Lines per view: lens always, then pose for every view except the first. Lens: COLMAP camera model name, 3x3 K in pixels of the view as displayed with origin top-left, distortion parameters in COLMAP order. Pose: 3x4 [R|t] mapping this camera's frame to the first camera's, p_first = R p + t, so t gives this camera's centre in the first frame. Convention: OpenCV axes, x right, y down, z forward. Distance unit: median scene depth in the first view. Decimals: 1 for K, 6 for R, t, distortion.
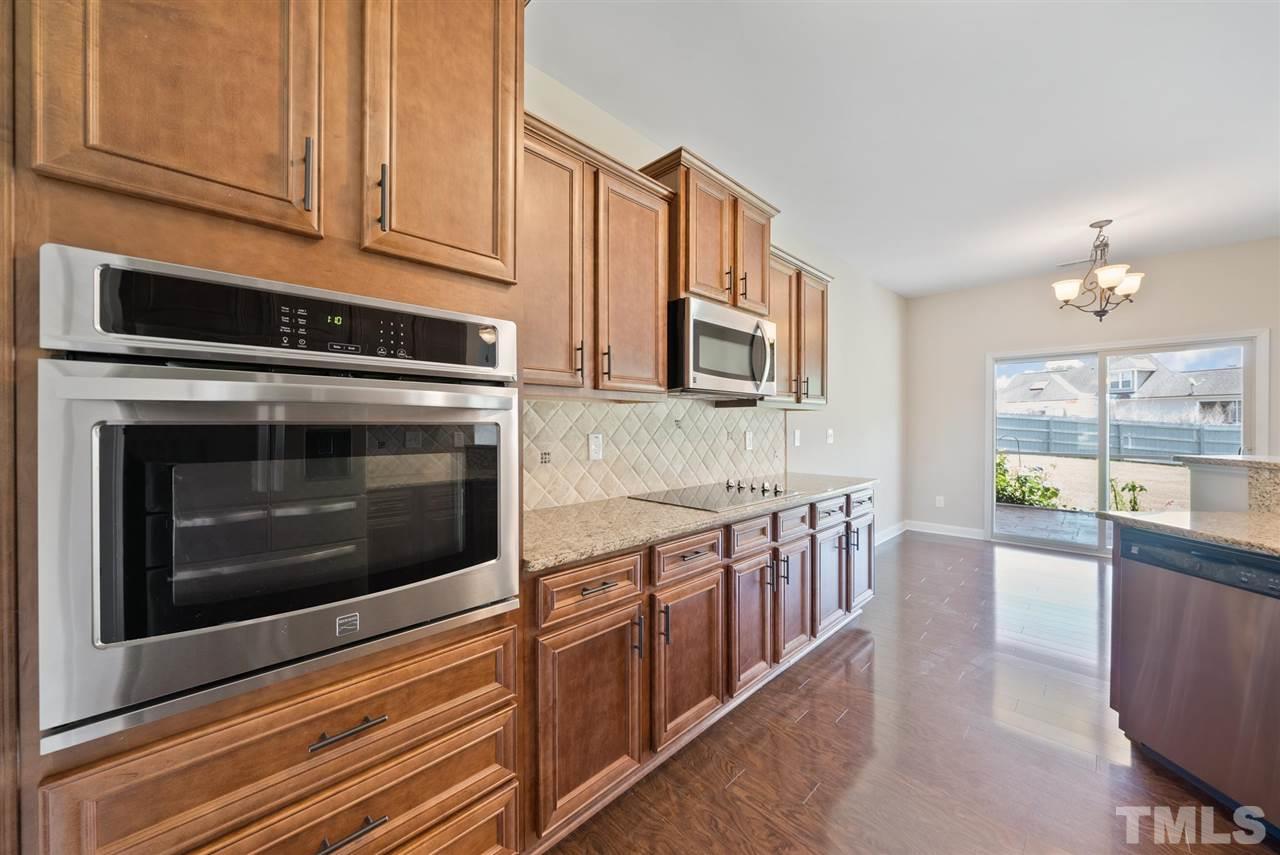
lens RADIAL K [[464.9, 0, 638.7], [0, 464.9, 425.2], [0, 0, 1]] dist [-0.006368, 0.000567]
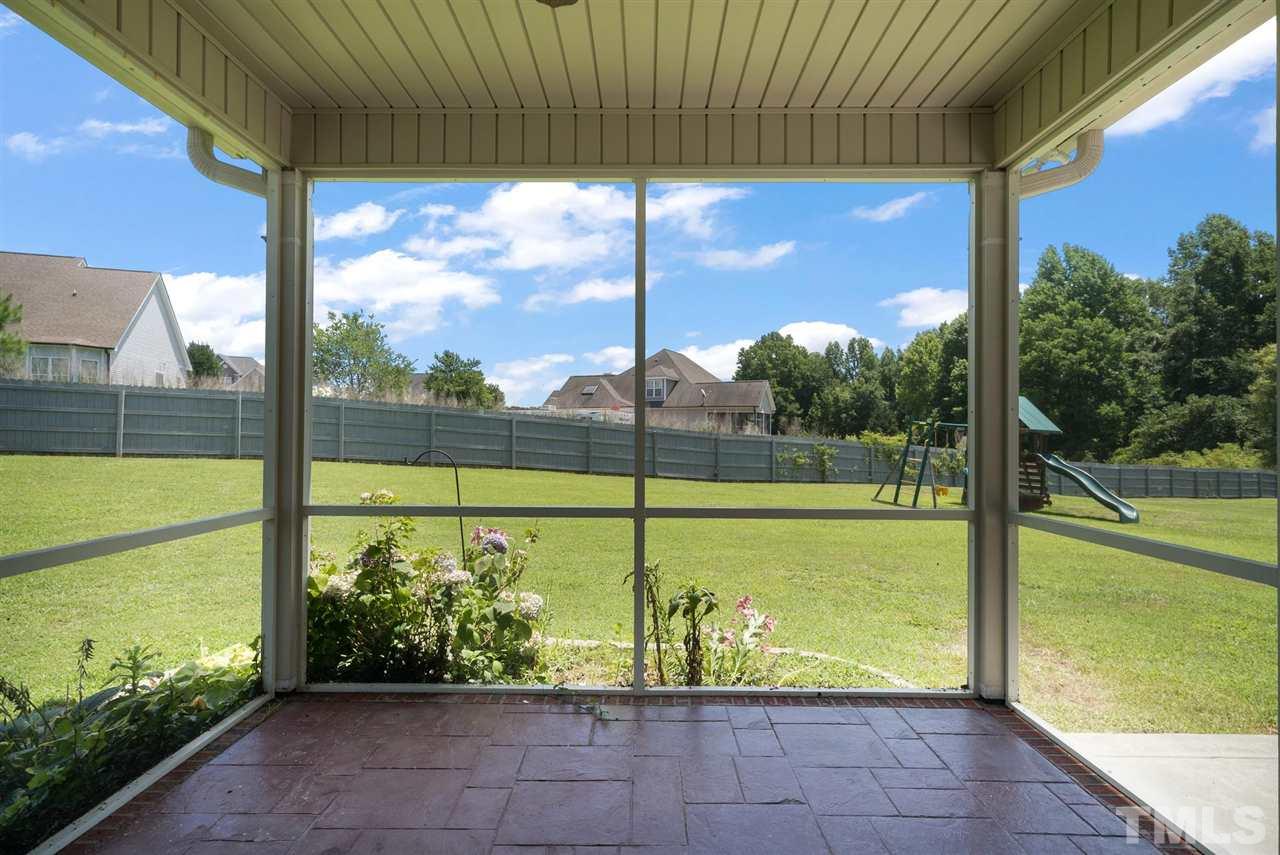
lens RADIAL K [[606.8, 0, 637.8], [0, 606.8, 427.9], [0, 0, 1]] dist [-0.010352, 0.002615]
pose [[0.709725, 0.013596, 0.704348, 2.405173], [-0.005072, 0.999886, -0.014191, 0.045065], [-0.704461, 0.006499, 0.709713, 2.353223]]
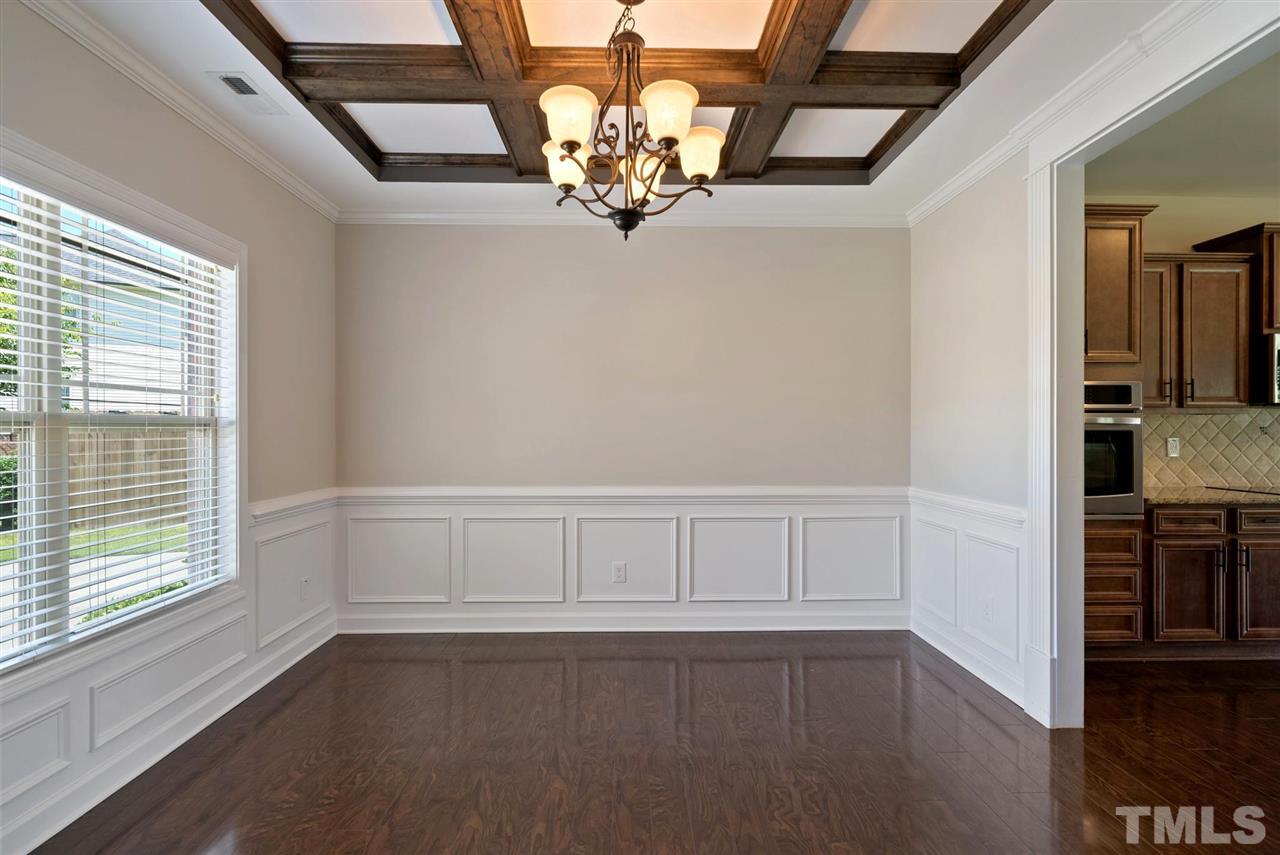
lens RADIAL K [[606.8, 0, 607.7], [0, 606.8, 424.5], [0, 0, 1]] dist [-0.010352, 0.002615]
pose [[0.720554, -0.000725, -0.693398, -0.066860], [-0.003743, 0.999981, -0.004936, -0.005011], [0.693388, 0.006152, 0.720538, -1.508975]]
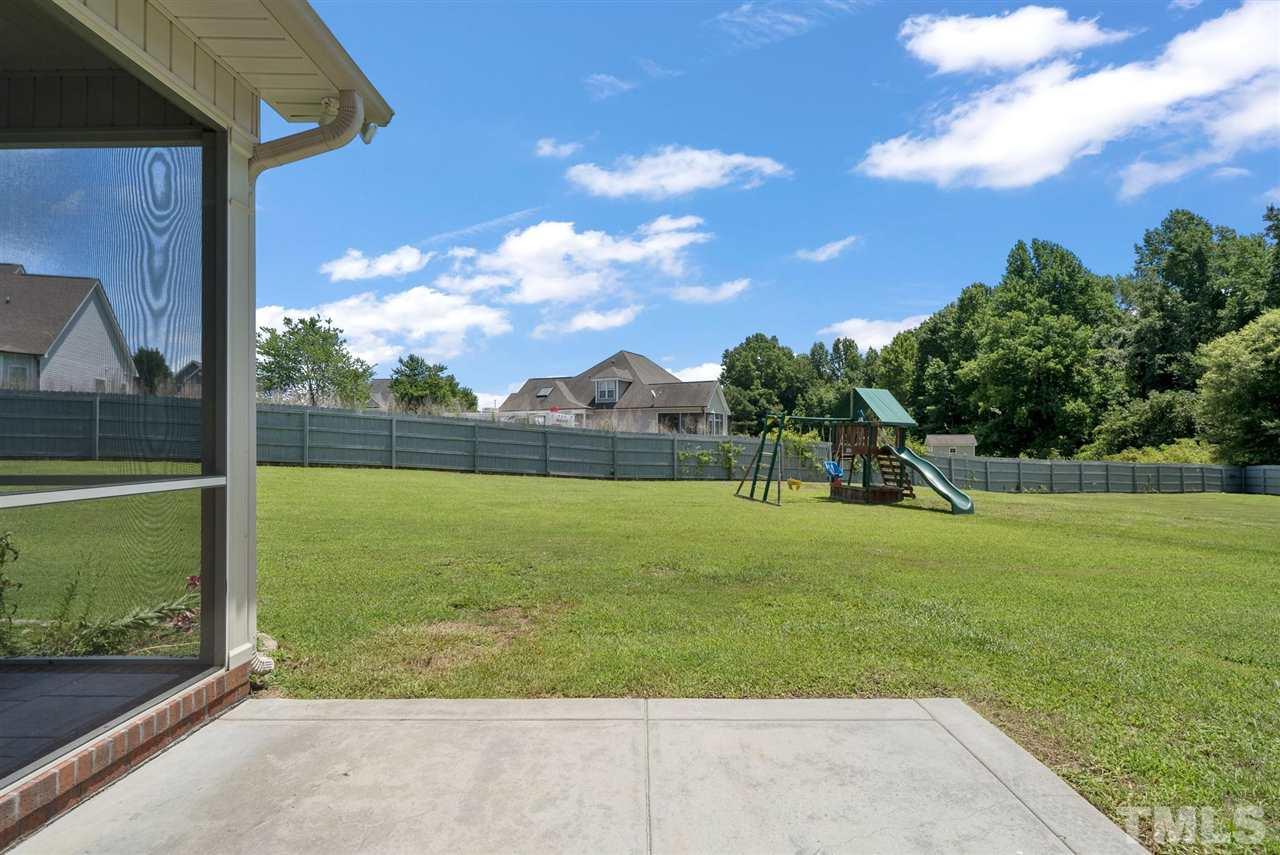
lens RADIAL K [[606.8, 0, 639.3], [0, 606.8, 434.1], [0, 0, 1]] dist [-0.010352, 0.002615]
pose [[0.709922, 0.002978, 0.704274, 3.702506], [0.005951, 0.999930, -0.010227, 0.138975], [-0.704255, 0.011451, 0.709854, 1.092833]]
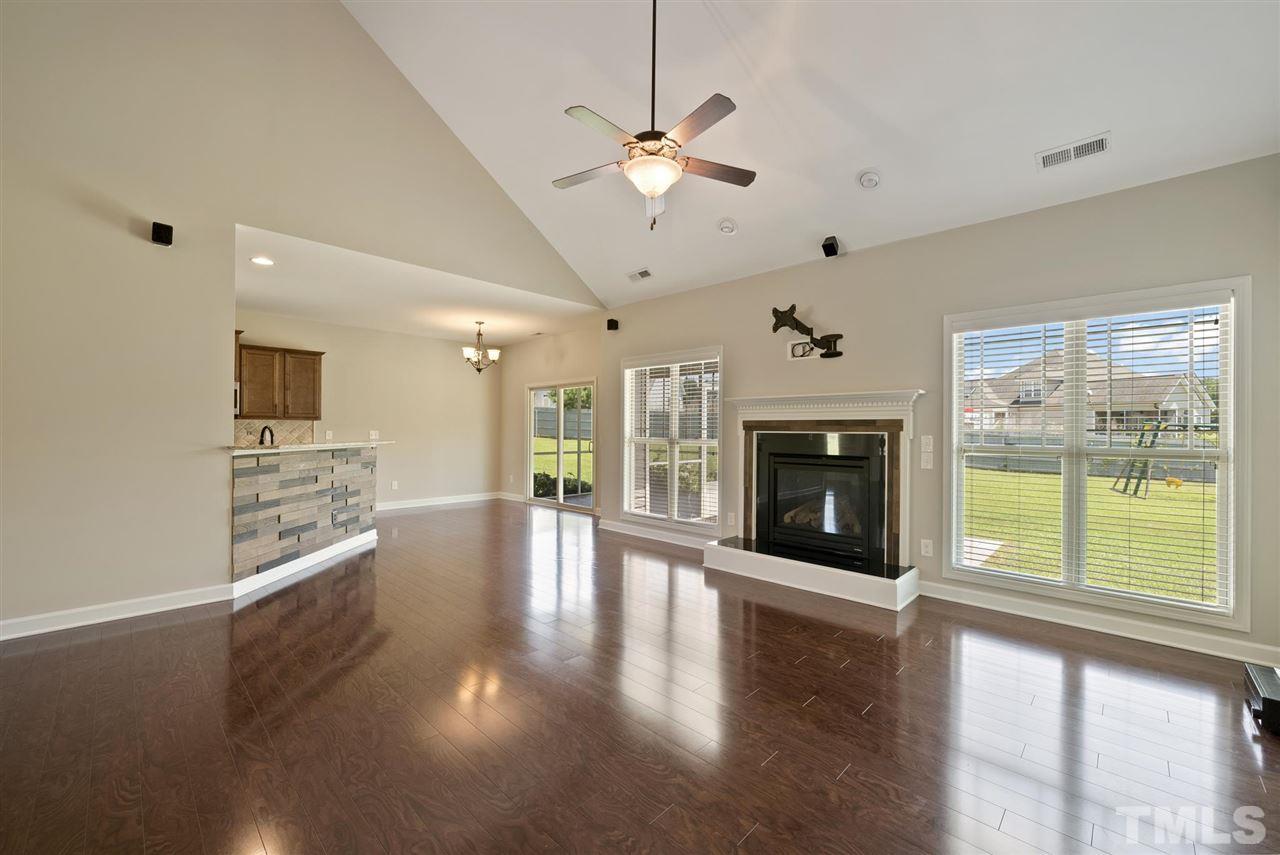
lens RADIAL K [[509.8, 0, 639.0], [0, 509.8, 426.2], [0, 0, 1]] dist [0.000884, -0.000128]
pose [[0.999685, 0.005954, 0.024391, 2.675940], [-0.005712, 0.999934, -0.009966, 0.008244], [-0.024448, 0.009824, 0.999653, -1.834612]]
